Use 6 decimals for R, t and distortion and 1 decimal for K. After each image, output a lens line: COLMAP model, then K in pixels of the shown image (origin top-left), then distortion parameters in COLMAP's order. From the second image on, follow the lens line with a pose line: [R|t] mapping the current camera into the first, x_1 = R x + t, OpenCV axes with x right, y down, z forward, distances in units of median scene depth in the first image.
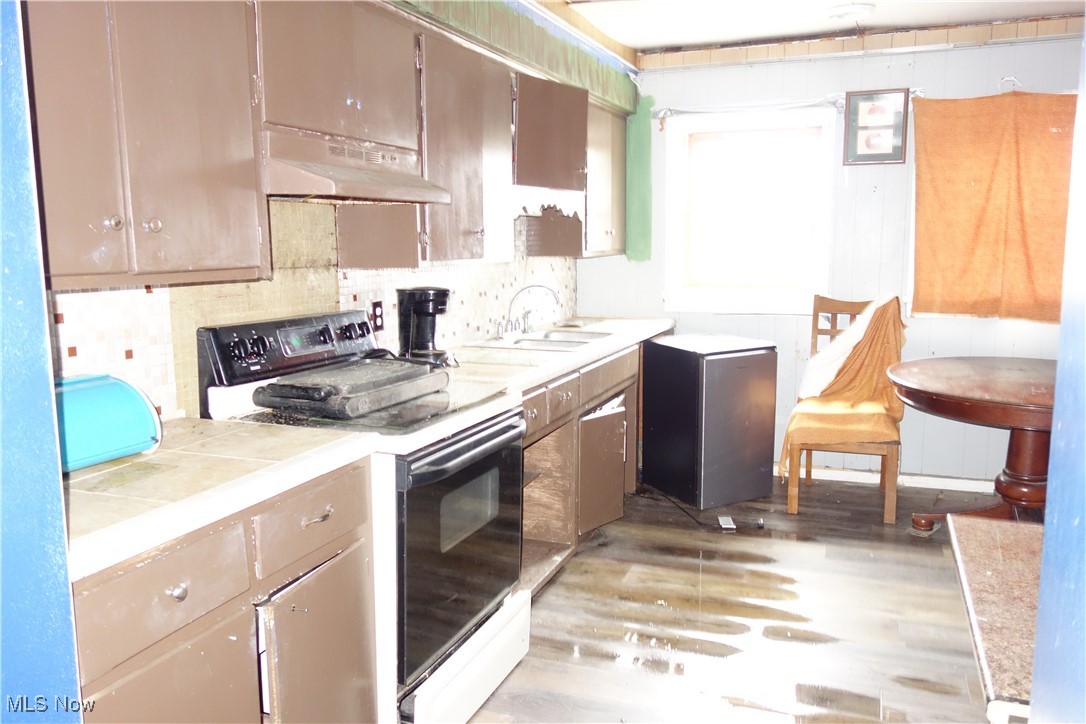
lens RADIAL K [[857.6, 0, 544.0], [0, 857.6, 361.1], [0, 0, 1]] dist [0.015236, -0.000239]
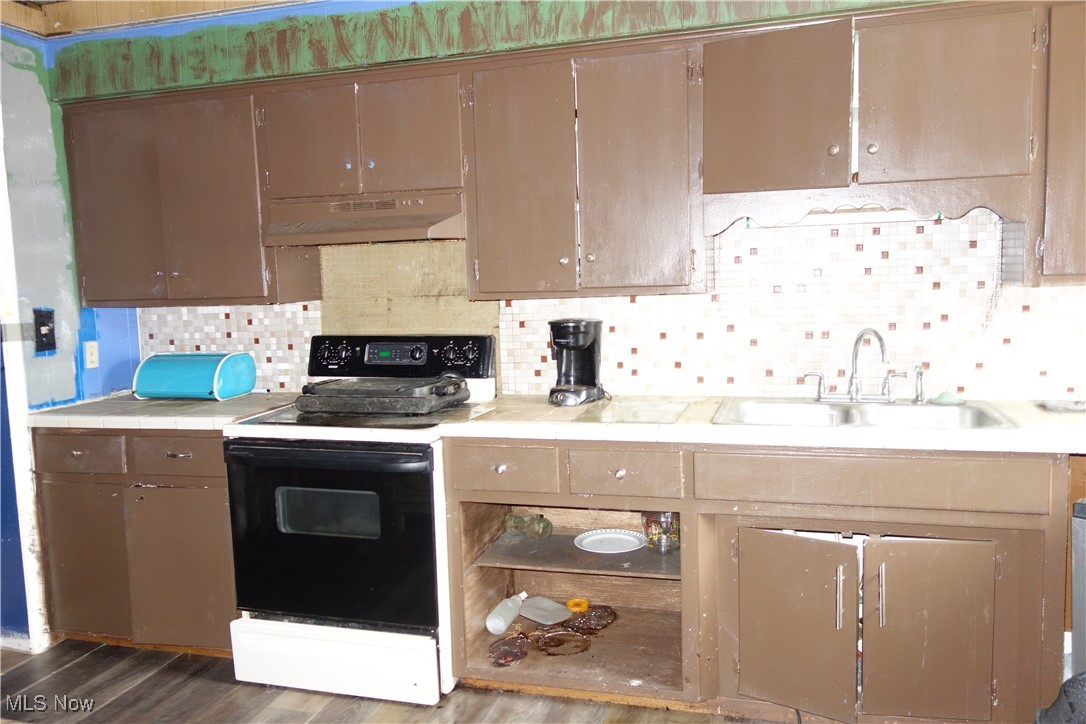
lens RADIAL K [[857.6, 0, 542.7], [0, 857.6, 361.5], [0, 0, 1]] dist [0.015236, -0.000239]
pose [[0.066054, 0.109741, -0.991763, 0.934534], [-0.107070, 0.988974, 0.102301, -0.157043], [0.992055, 0.099430, 0.077076, 1.064442]]
